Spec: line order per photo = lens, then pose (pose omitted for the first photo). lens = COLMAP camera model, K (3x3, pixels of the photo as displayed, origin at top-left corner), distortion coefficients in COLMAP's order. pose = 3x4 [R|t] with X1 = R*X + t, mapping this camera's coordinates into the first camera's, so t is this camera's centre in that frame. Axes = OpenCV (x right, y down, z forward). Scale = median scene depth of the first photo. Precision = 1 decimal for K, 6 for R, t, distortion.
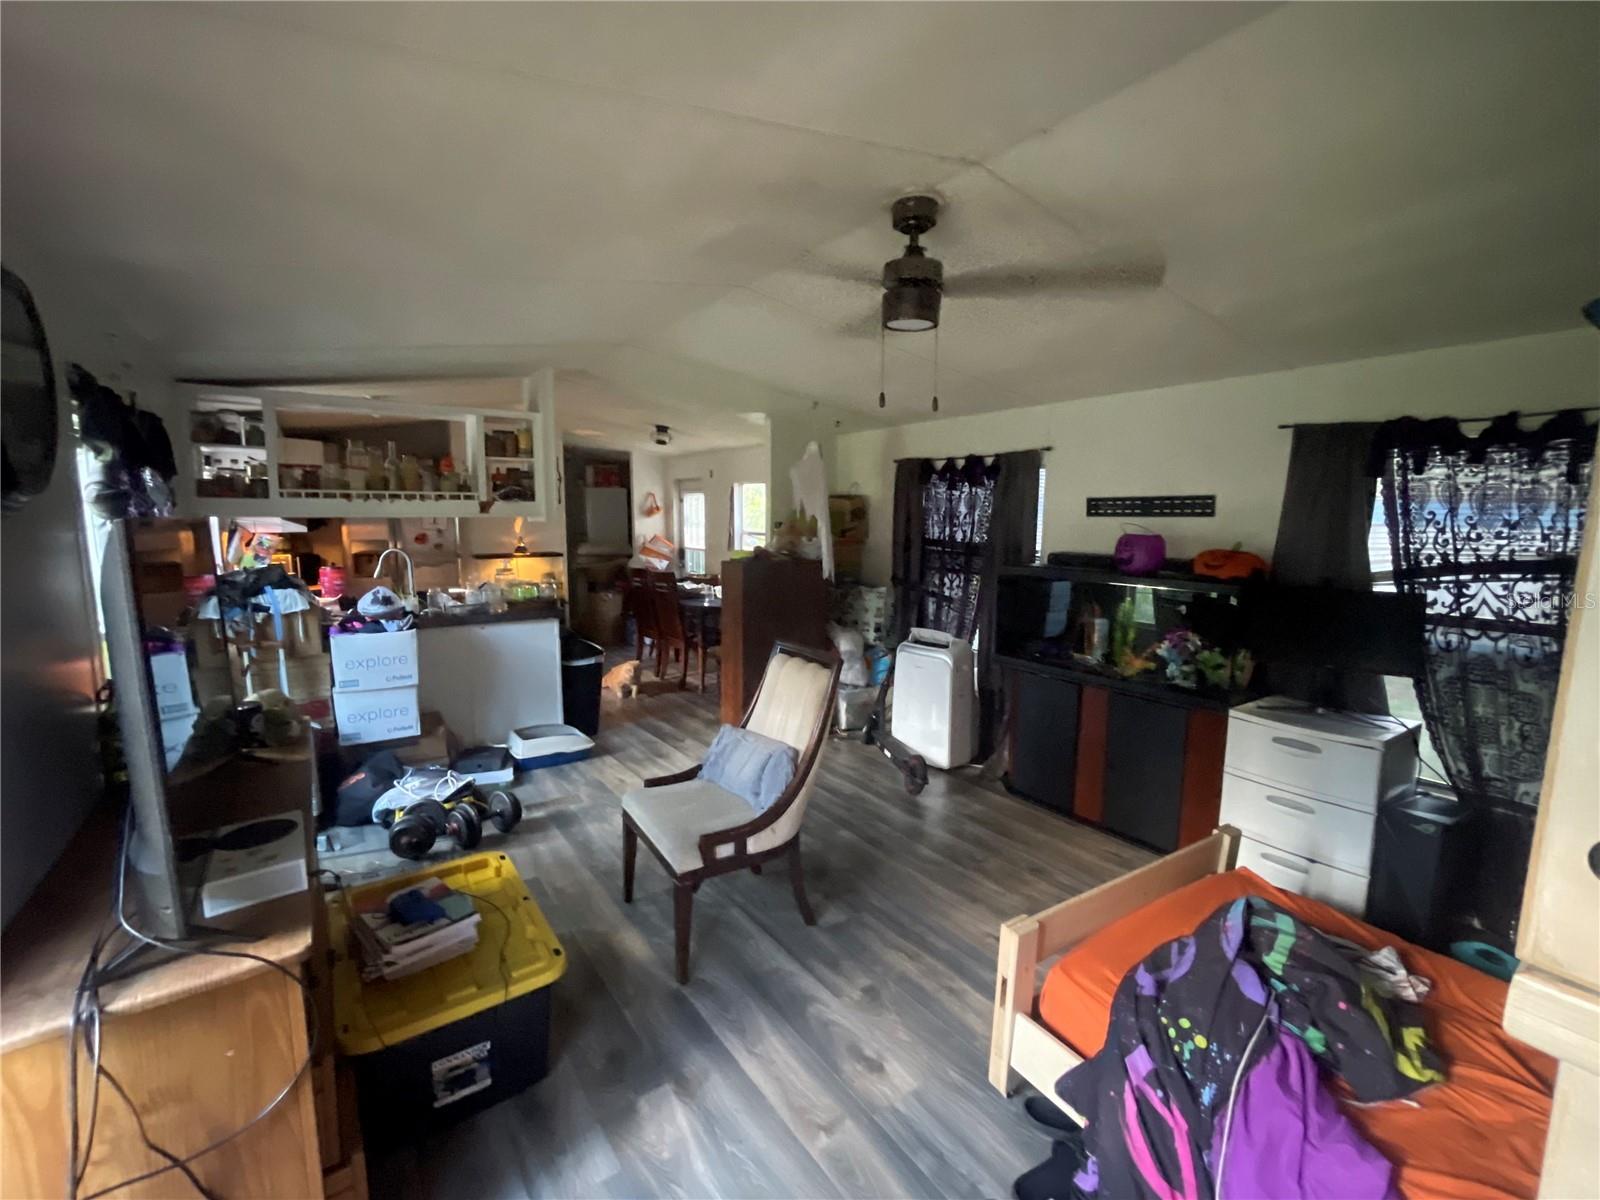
lens RADIAL K [[732.9, 0, 802.1], [0, 732.9, 605.9], [0, 0, 1]] dist [0.003573, 0.000593]
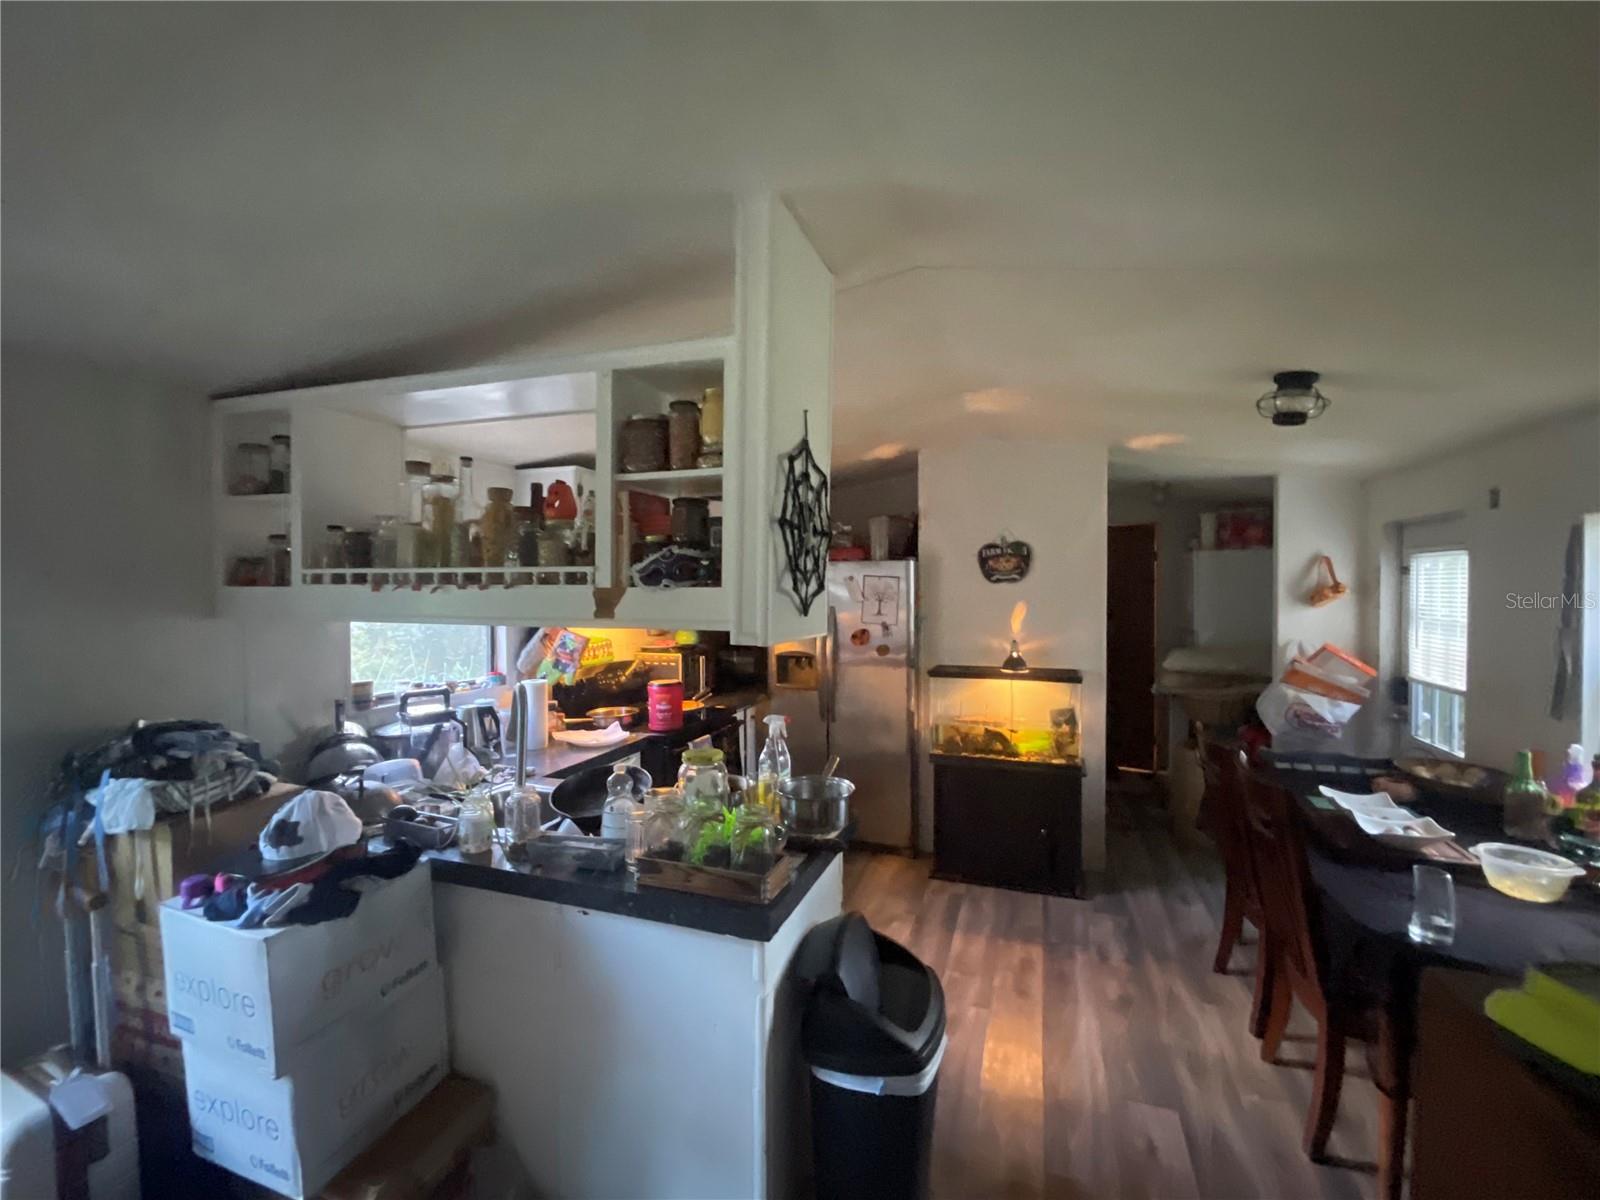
lens RADIAL K [[732.9, 0, 769.4], [0, 732.9, 595.8], [0, 0, 1]] dist [0.003573, 0.000593]
pose [[0.599317, 0.011251, -0.800433, -0.044321], [-0.099614, 0.993178, -0.060625, -0.072584], [0.794290, 0.116068, 0.596349, 0.492541]]
